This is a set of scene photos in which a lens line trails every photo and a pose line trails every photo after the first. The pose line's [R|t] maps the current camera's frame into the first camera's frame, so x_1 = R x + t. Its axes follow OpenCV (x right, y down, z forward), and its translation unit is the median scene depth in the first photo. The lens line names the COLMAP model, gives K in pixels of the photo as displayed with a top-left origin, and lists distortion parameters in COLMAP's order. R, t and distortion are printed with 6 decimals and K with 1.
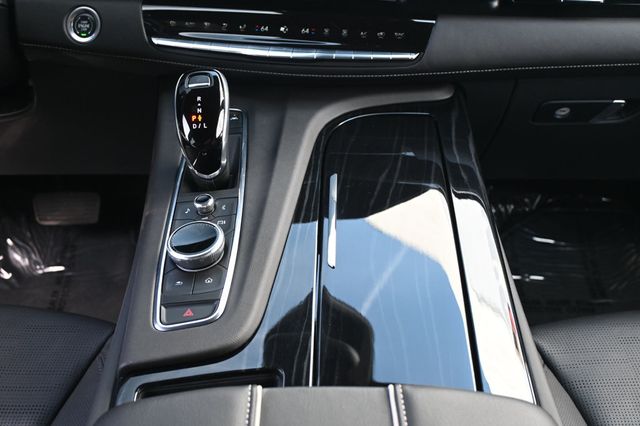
lens RADIAL K [[675.8, 0, 318.7], [0, 675.8, 211.0], [0, 0, 1]] dist [-0.001464, 0.000000]
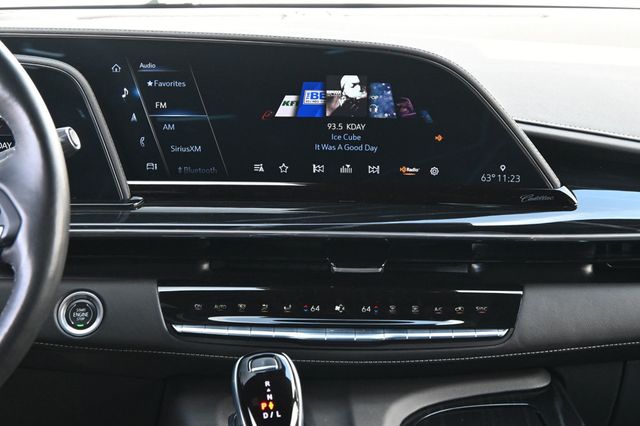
lens RADIAL K [[1423.0, 0, 320.2], [0, 1423.0, 213.0], [0, 0, 1]] dist [-0.138593, 0.000000]
pose [[0.992795, -0.028985, 0.116268, -0.266424], [0.070554, 0.925673, -0.371687, 0.251672], [-0.096853, 0.377212, 0.921049, -0.593815]]
